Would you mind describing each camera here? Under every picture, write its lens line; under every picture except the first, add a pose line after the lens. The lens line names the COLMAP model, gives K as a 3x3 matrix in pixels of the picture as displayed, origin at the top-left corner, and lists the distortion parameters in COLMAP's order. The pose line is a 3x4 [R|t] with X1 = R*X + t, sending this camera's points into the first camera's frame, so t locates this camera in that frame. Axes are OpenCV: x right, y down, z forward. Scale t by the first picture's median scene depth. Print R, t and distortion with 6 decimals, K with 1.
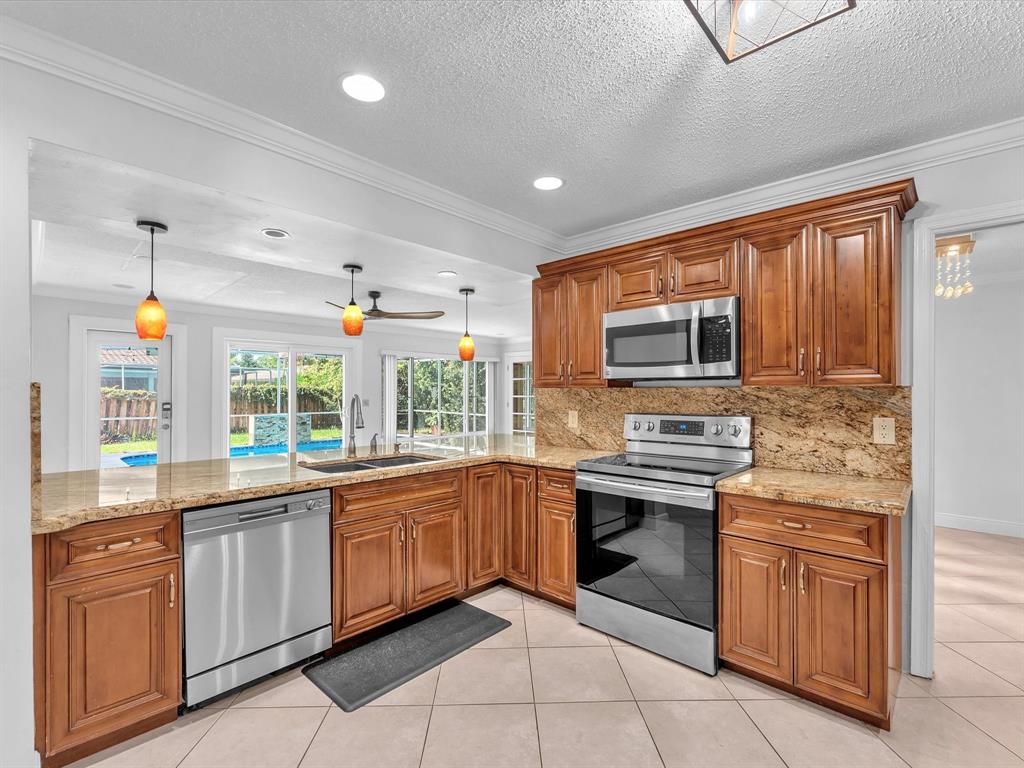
lens RADIAL K [[468.0, 0, 512.0], [0, 468.0, 384.0], [0, 0, 1]] dist [-0.004859, 0.000080]
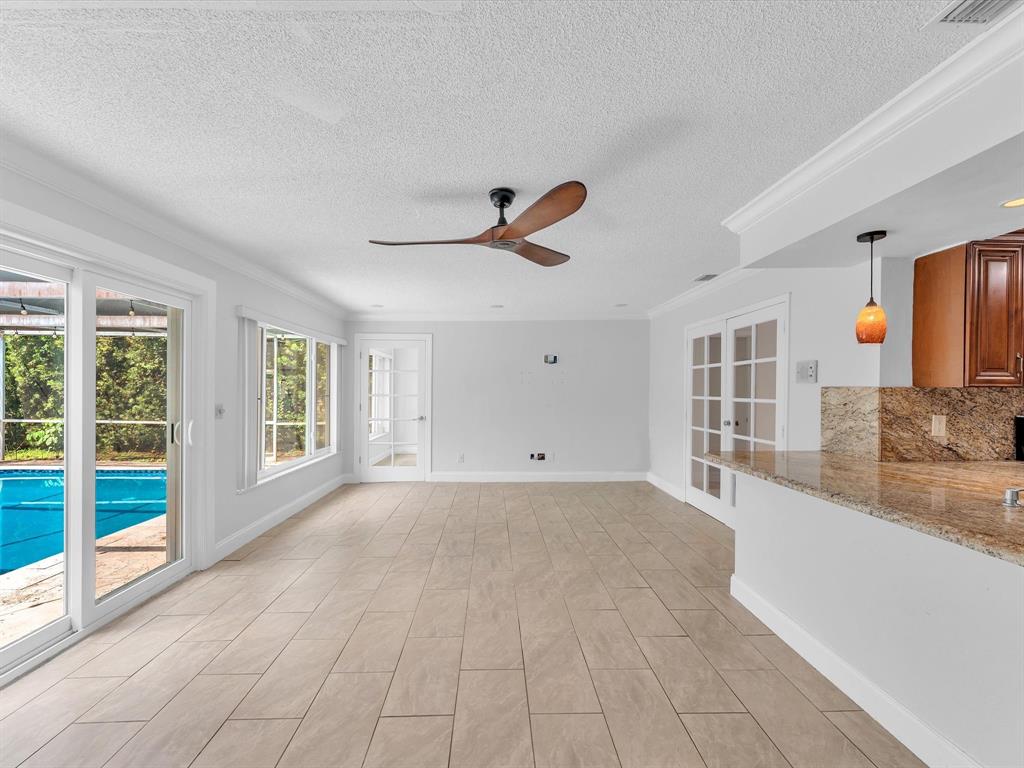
lens RADIAL K [[468.0, 0, 512.0], [0, 468.0, 384.0], [0, 0, 1]] dist [-0.004859, 0.000080]
pose [[0.707239, 0.007990, 0.706929, -0.900092], [-0.013968, 0.999899, 0.002674, 0.011406], [-0.706836, -0.011765, 0.707279, 0.903411]]
